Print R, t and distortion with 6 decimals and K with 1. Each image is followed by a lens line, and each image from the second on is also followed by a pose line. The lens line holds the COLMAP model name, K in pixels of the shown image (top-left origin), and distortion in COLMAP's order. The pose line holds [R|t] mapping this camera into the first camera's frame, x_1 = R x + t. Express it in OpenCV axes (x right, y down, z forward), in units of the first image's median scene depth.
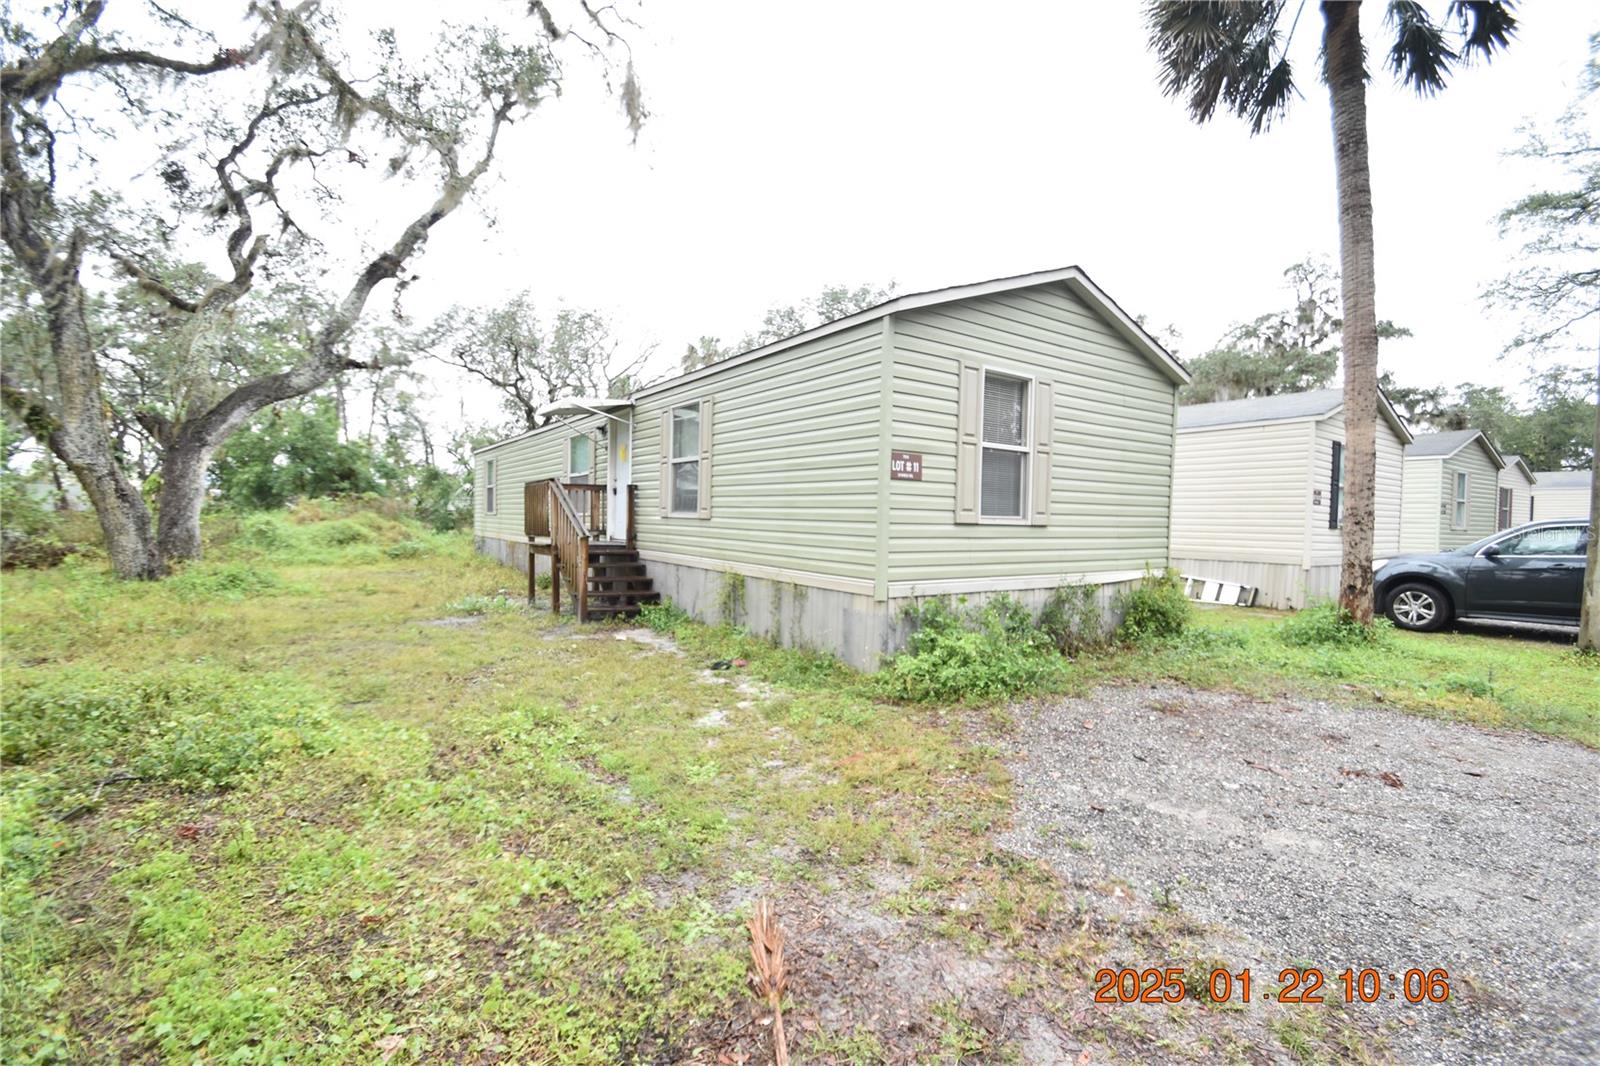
lens RADIAL K [[701.3, 0, 807.0], [0, 701.3, 533.1], [0, 0, 1]] dist [0.008601, -0.011527]
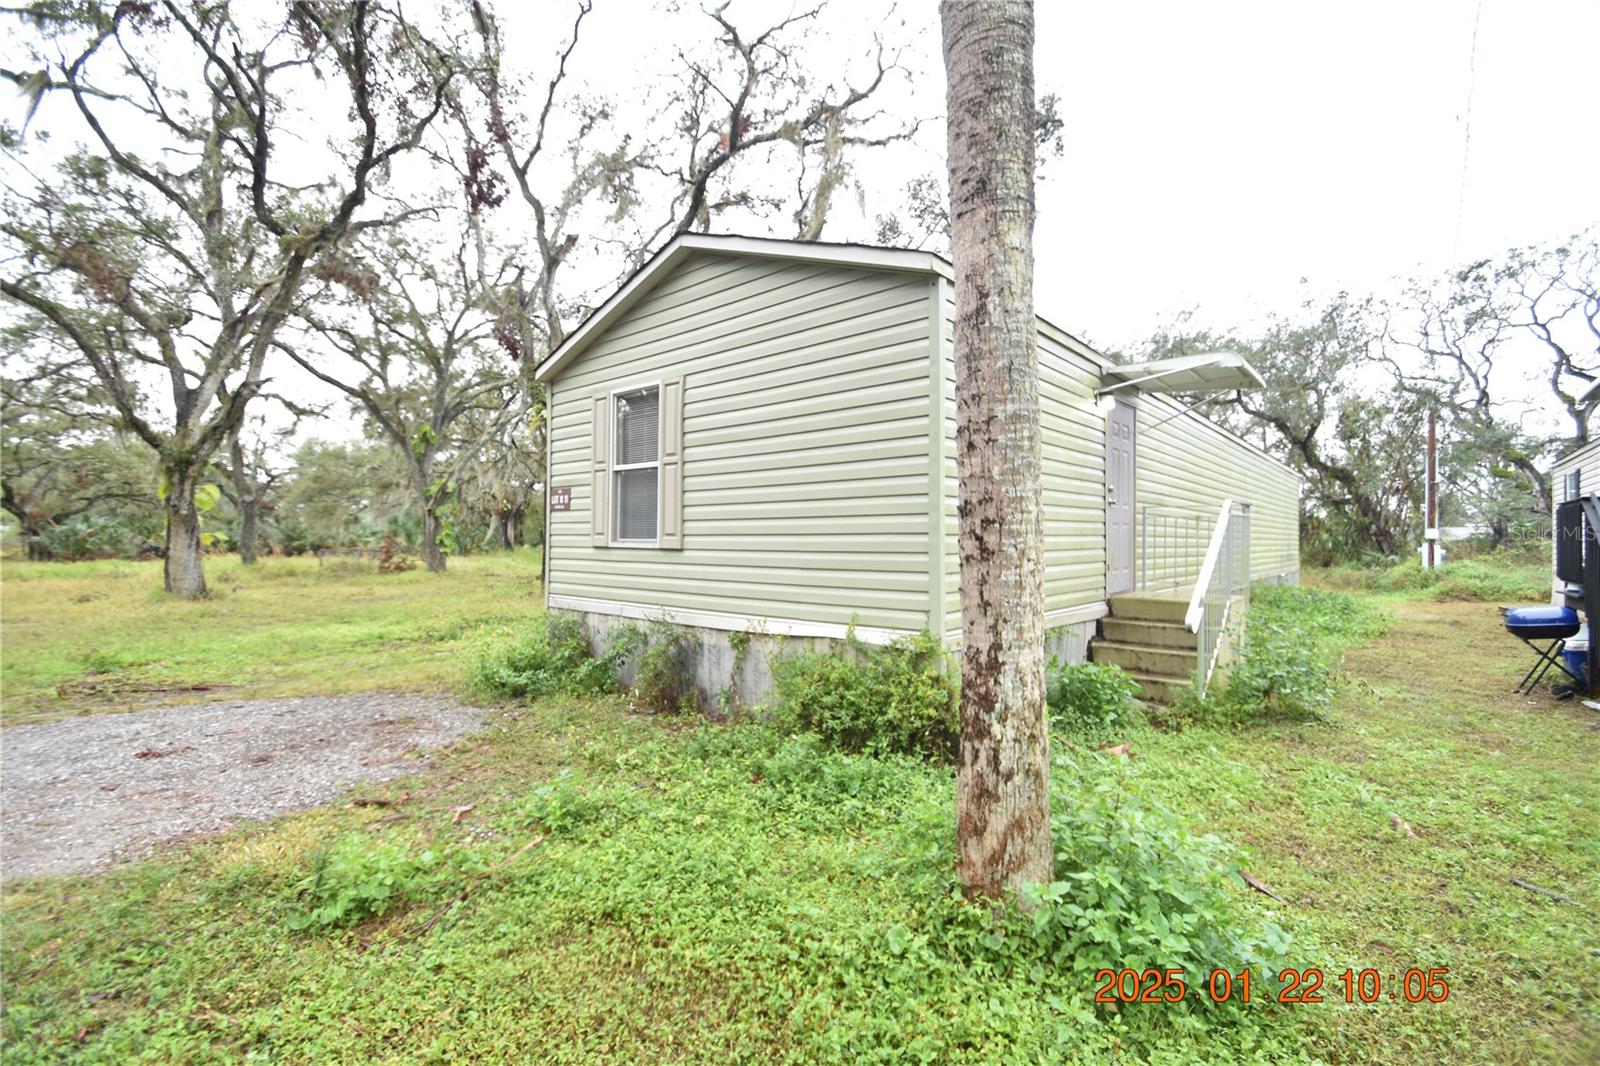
lens RADIAL K [[701.3, 0, 797.8], [0, 701.3, 539.8], [0, 0, 1]] dist [0.008601, -0.011527]
pose [[0.243420, -0.017082, -0.969771, 1.201682], [-0.020790, 0.999523, -0.022825, -0.005720], [0.969698, 0.025717, 0.242948, 0.940525]]
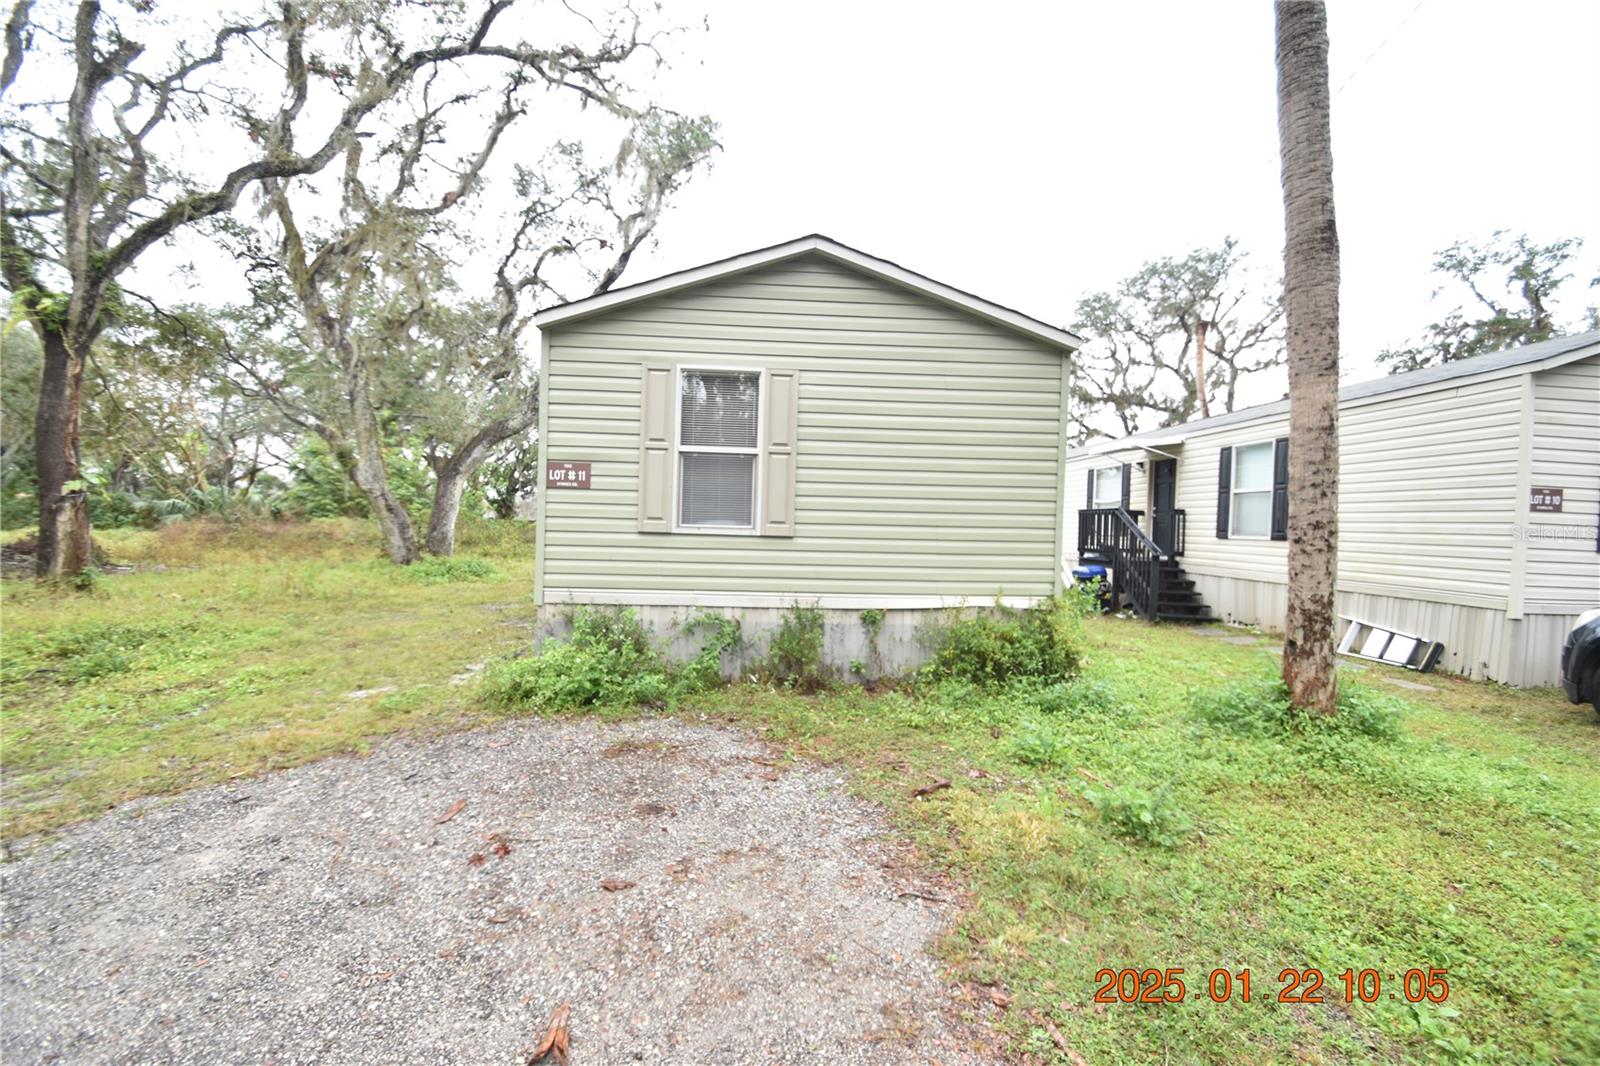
lens RADIAL K [[701.3, 0, 803.6], [0, 701.3, 537.3], [0, 0, 1]] dist [0.008601, -0.011527]
pose [[0.851865, 0.014306, -0.523566, 0.822007], [-0.019605, 0.999797, -0.004581, -0.006129], [0.523395, 0.014167, 0.851973, 0.266925]]
